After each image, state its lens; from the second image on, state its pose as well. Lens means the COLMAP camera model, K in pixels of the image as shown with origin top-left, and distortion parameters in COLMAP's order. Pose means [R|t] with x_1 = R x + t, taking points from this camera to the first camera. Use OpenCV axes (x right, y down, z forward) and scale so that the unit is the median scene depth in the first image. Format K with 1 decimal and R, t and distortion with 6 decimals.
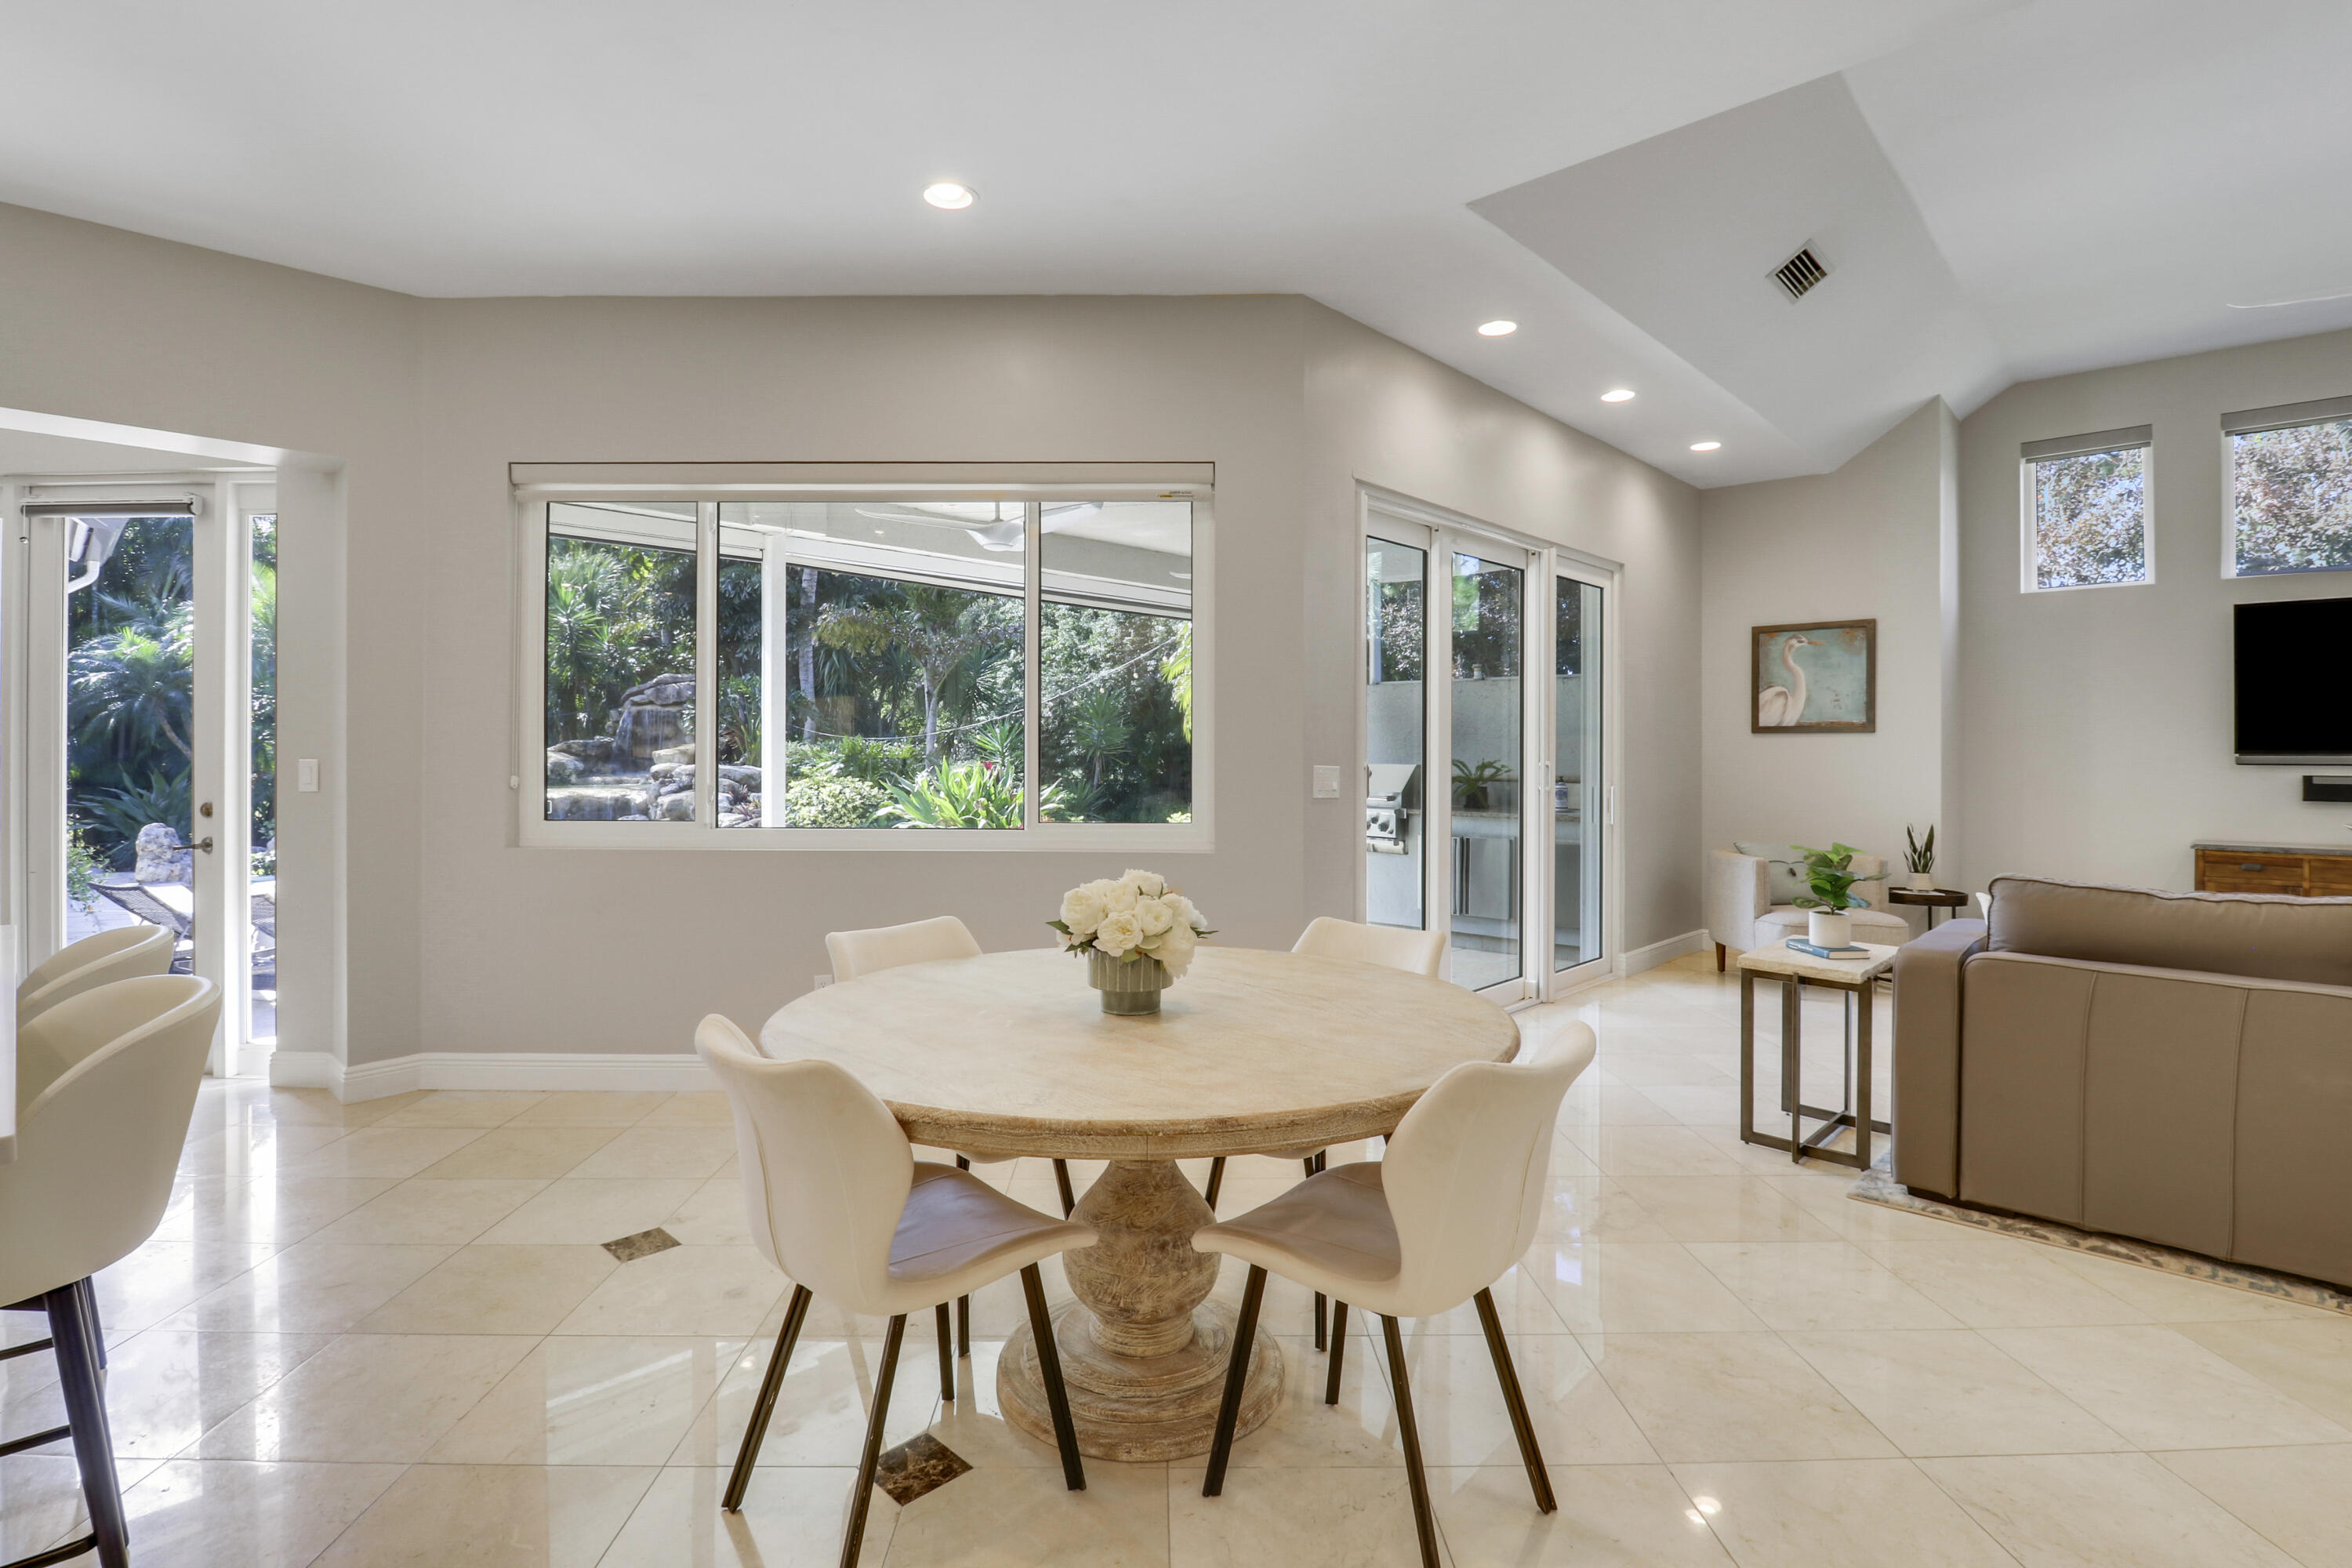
lens RADIAL K [[1112.2, 0, 1178.8], [0, 1112.2, 763.5], [0, 0, 1]] dist [-0.012854, -0.000722]
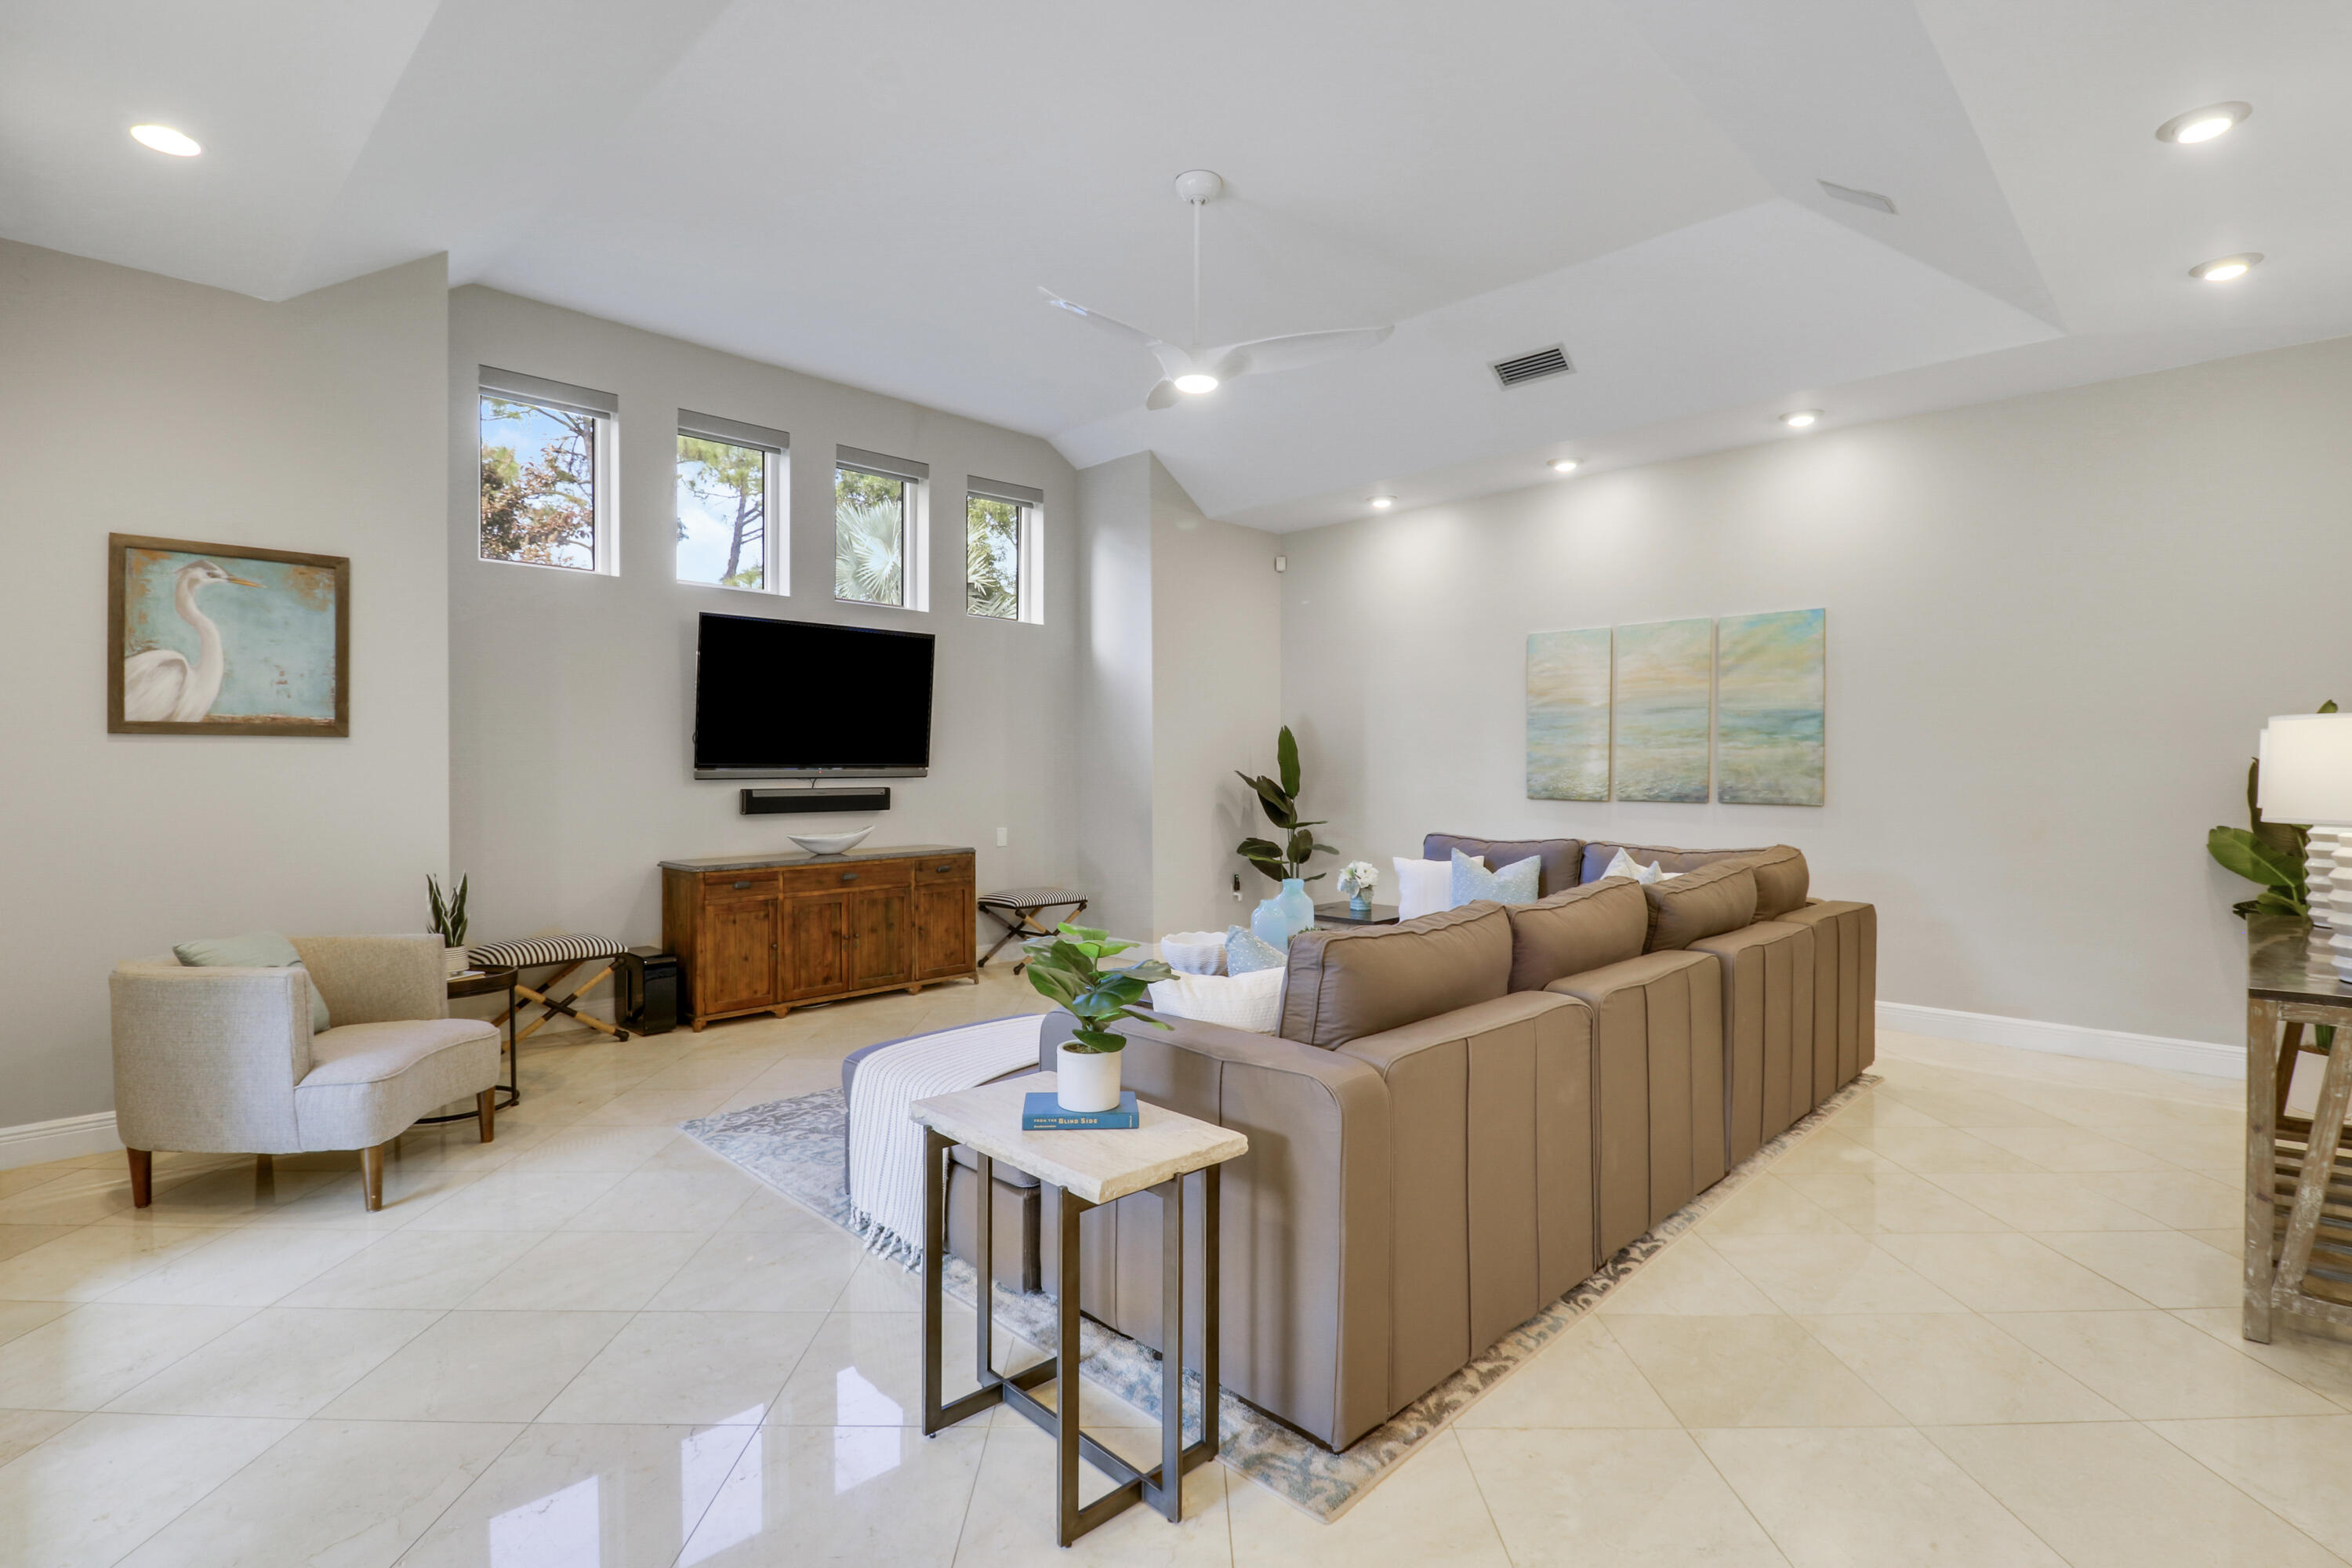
lens RADIAL K [[1112.2, 0, 1167.5], [0, 1112.2, 766.2], [0, 0, 1]] dist [-0.012854, -0.000722]
pose [[0.026875, -0.002137, 0.999637, 0.006734], [0.013205, 0.999911, 0.001783, -0.006096], [-0.999552, 0.013153, 0.026901, 0.500861]]
